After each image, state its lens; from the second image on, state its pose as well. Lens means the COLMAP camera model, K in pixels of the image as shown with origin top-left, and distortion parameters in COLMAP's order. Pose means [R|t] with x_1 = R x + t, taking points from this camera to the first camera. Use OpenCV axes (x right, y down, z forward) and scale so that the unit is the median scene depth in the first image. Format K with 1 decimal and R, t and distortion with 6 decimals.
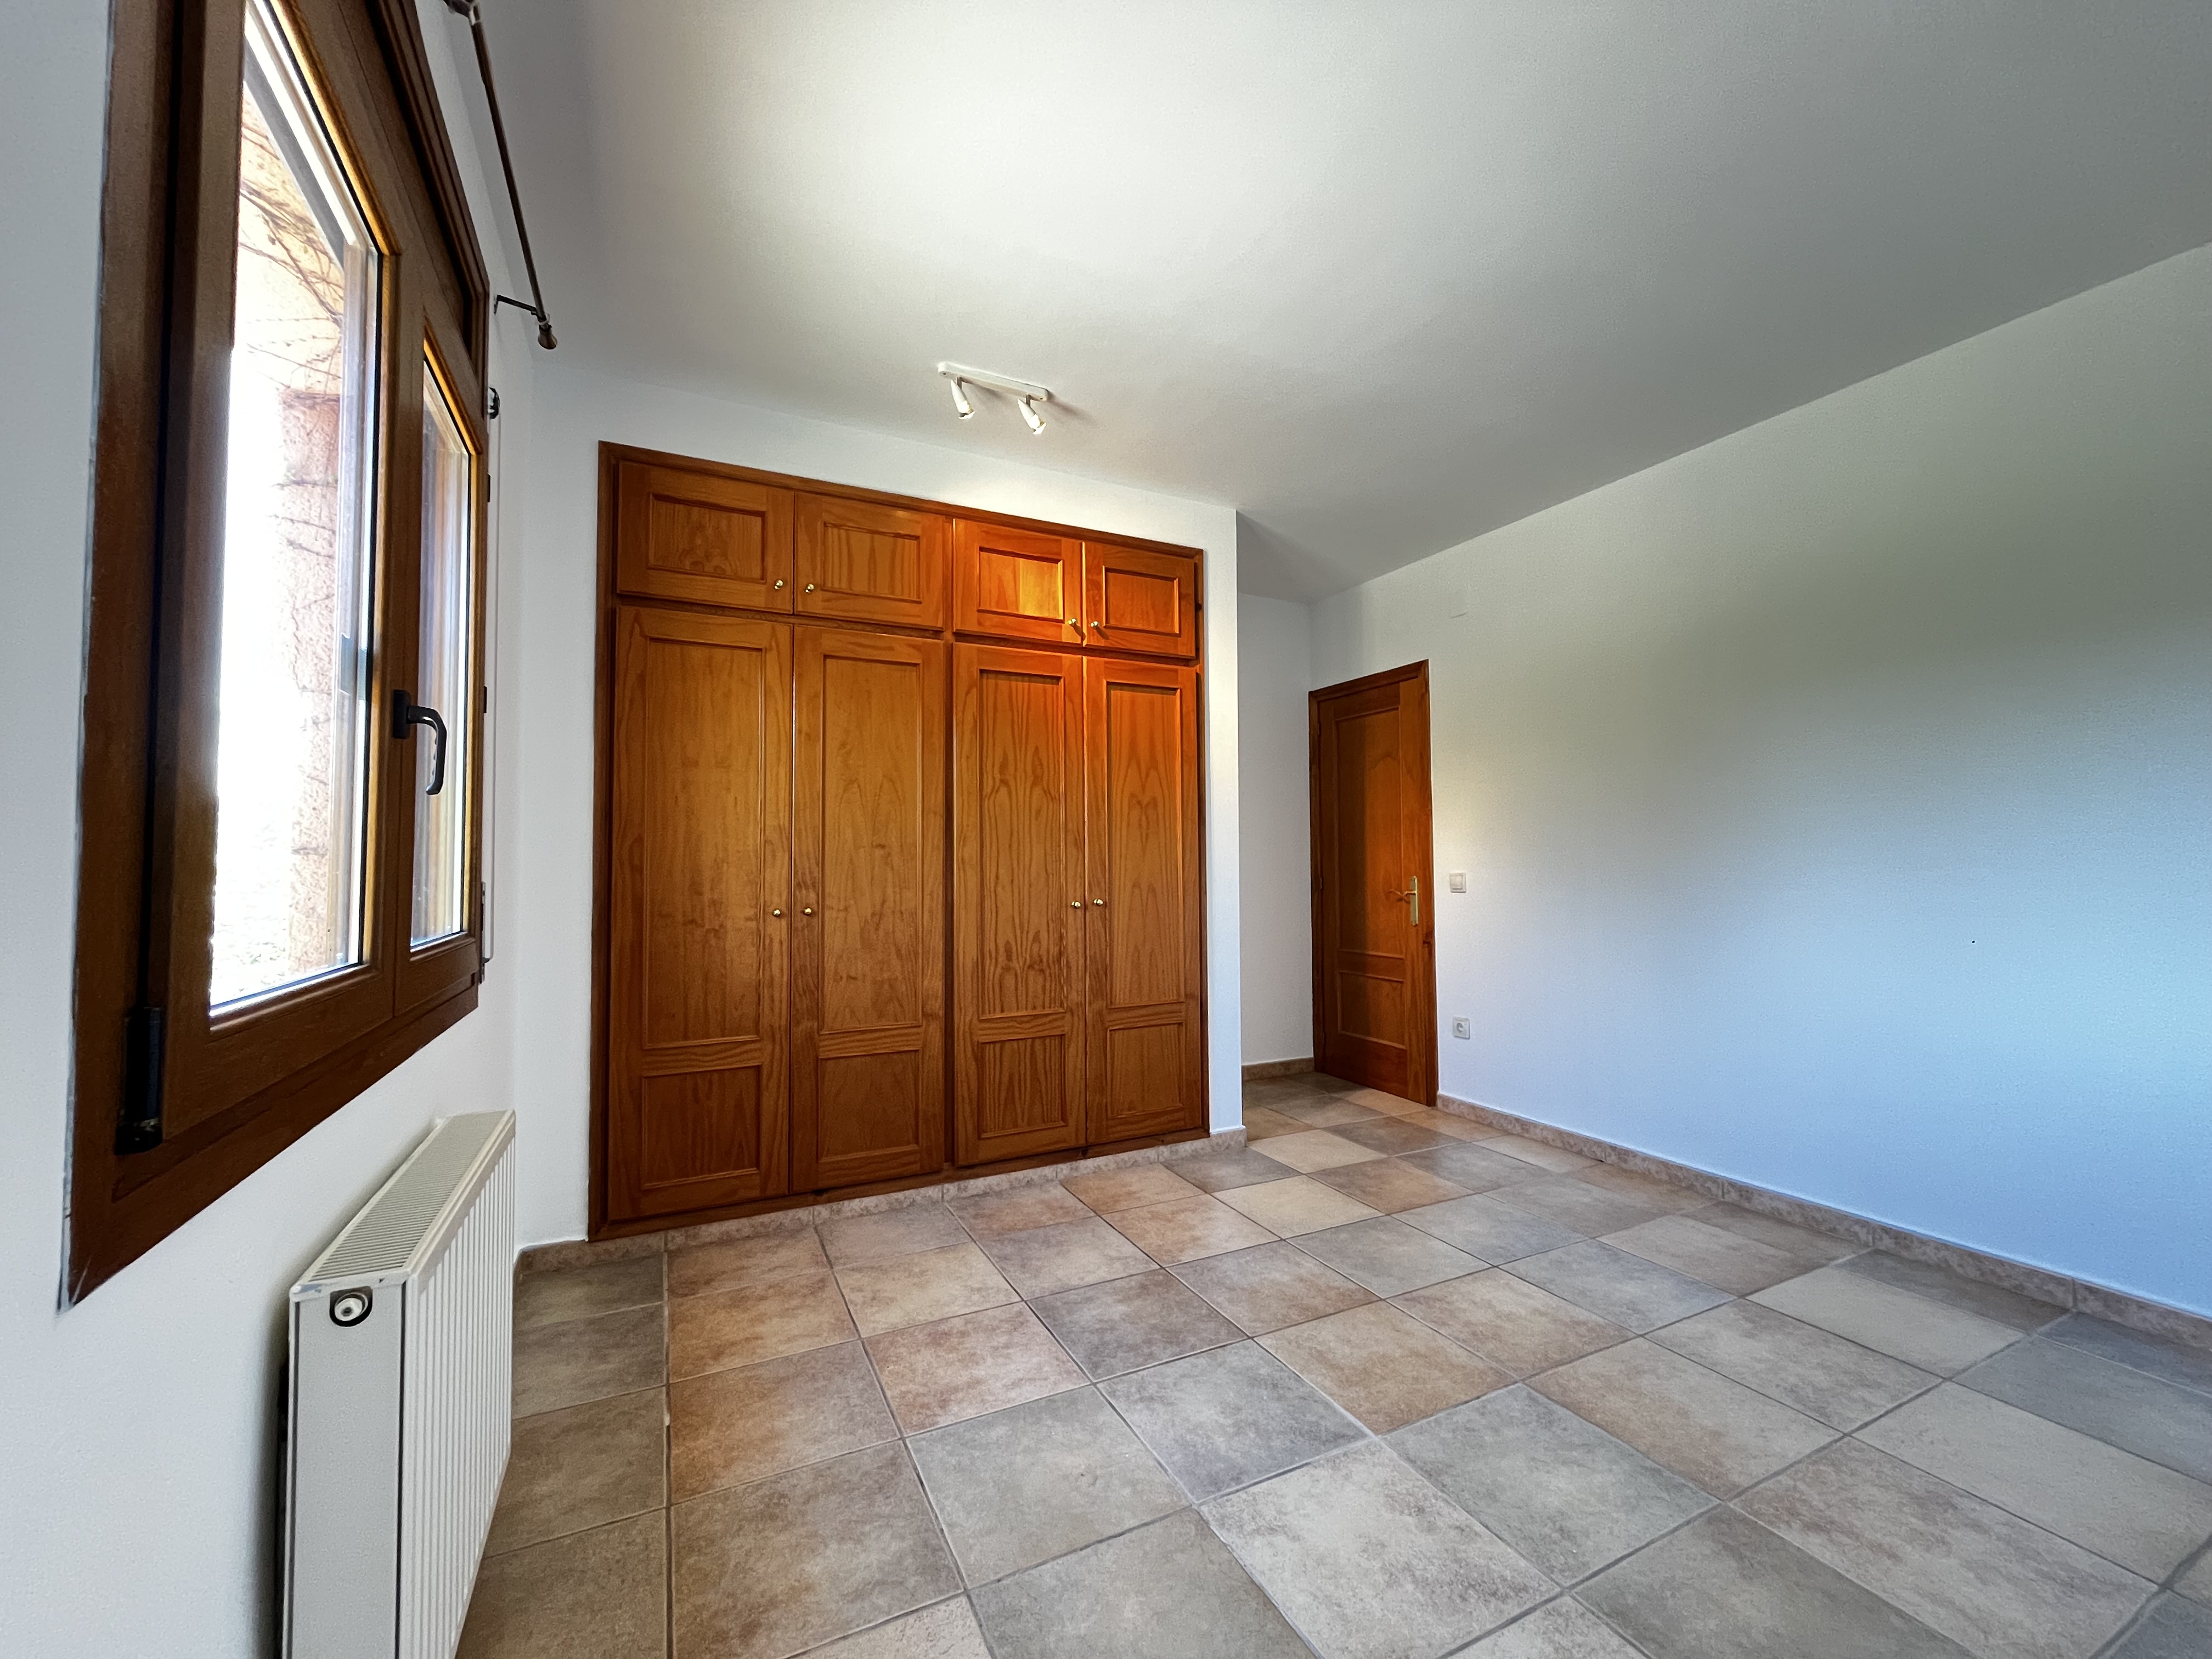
lens RADIAL K [[892.9, 0, 1101.0], [0, 892.9, 828.1], [0, 0, 1]] dist [-0.003173, -0.000284]
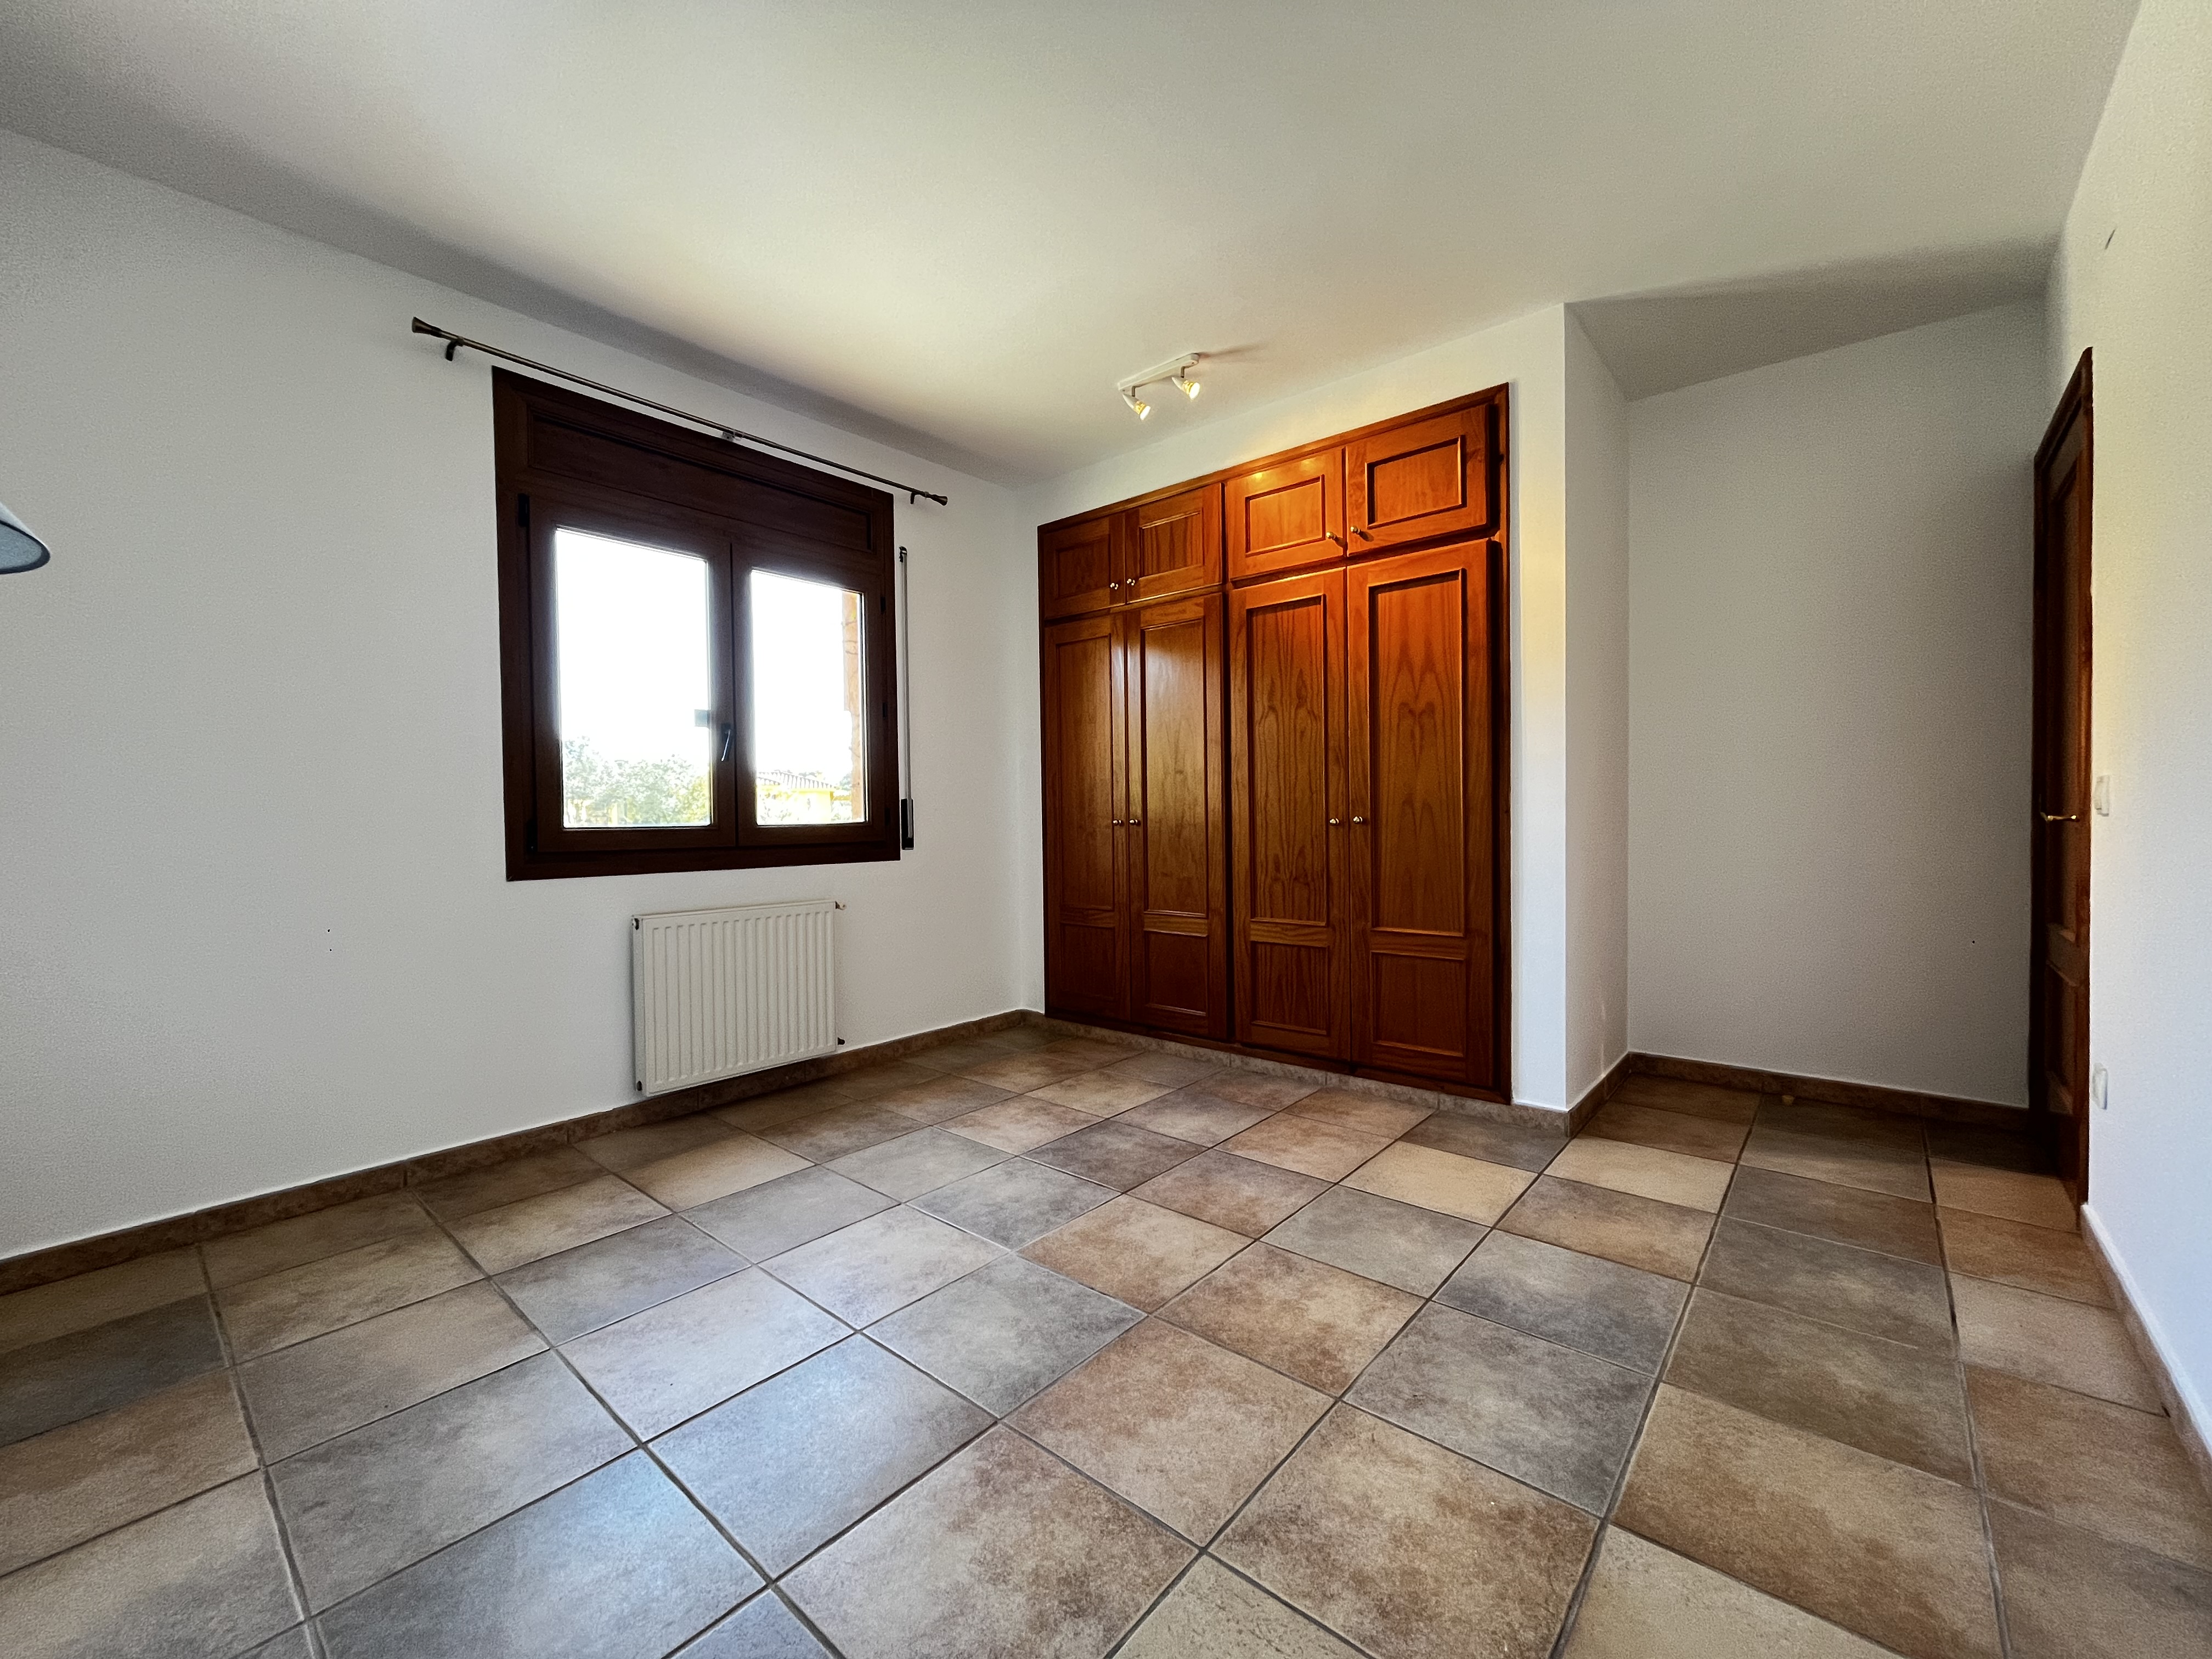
lens RADIAL K [[892.9, 0, 1107.0], [0, 892.9, 827.3], [0, 0, 1]] dist [-0.003173, -0.000284]
pose [[0.390634, 0.017035, -0.920388, 0.938124], [0.048674, 0.998048, 0.039131, 0.047349], [0.919258, -0.060085, 0.389042, 0.442750]]
